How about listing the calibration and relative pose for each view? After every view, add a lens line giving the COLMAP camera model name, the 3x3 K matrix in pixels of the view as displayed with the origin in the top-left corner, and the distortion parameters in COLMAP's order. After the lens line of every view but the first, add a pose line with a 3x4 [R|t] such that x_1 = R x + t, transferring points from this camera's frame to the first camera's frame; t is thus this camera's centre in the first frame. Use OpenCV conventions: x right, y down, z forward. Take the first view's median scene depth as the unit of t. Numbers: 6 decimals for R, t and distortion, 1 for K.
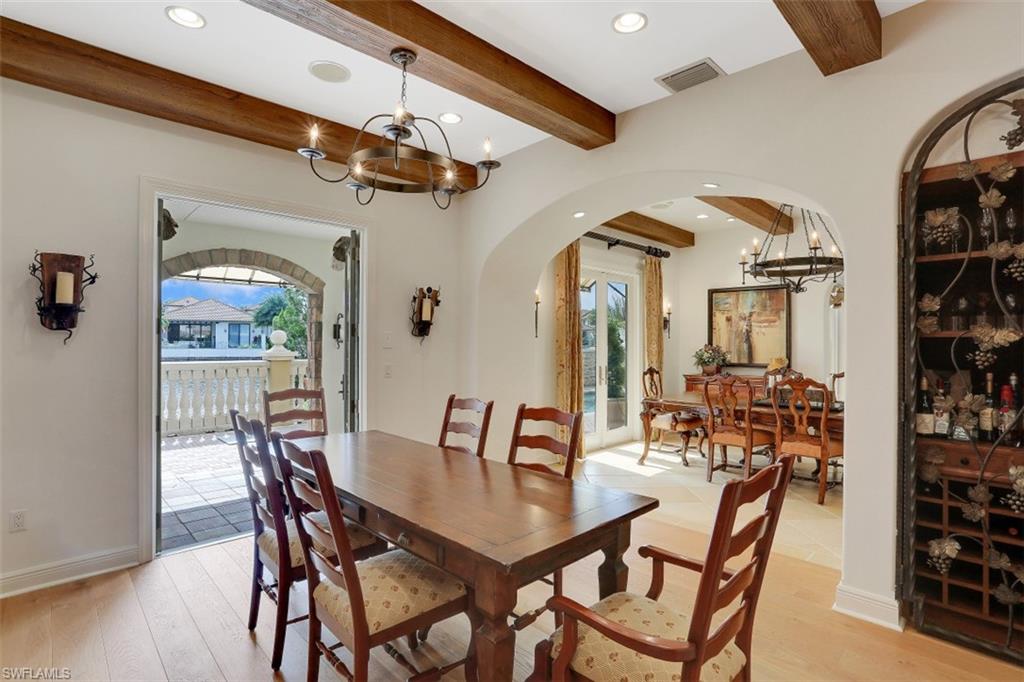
lens RADIAL K [[502.8, 0, 508.3], [0, 502.8, 346.4], [0, 0, 1]] dist [-0.067868, 0.034983]
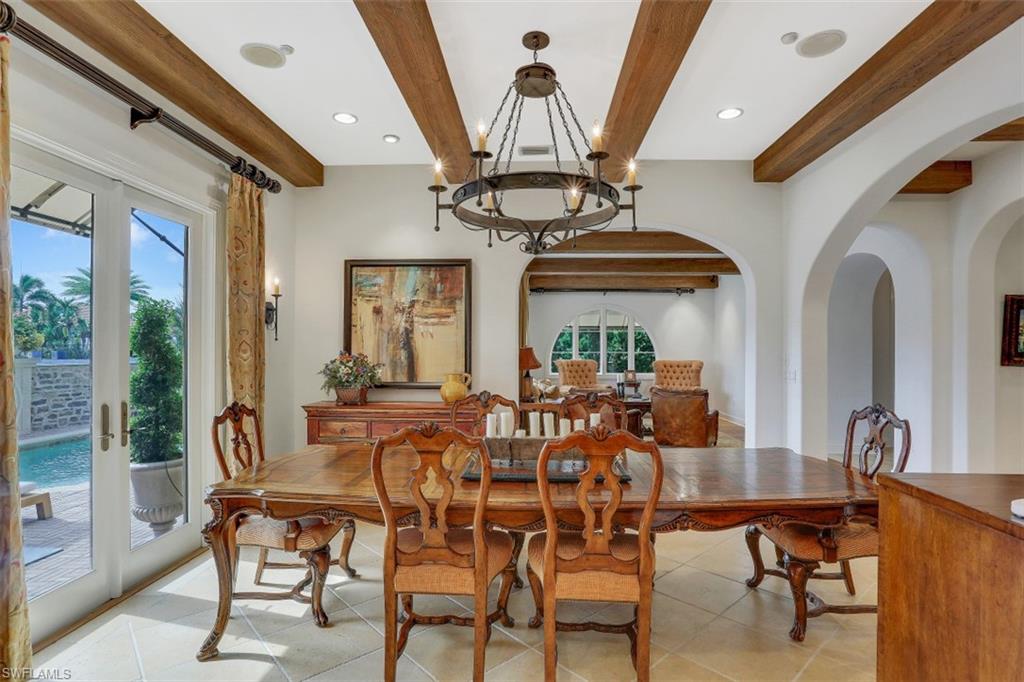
lens RADIAL K [[502.8, 0, 508.3], [0, 502.8, 346.4], [0, 0, 1]] dist [-0.067868, 0.034983]
pose [[0.726386, 0.007748, 0.687244, 0.139534], [0.003200, 0.999887, -0.014655, -0.001113], [-0.687280, 0.012844, 0.726279, 0.451078]]
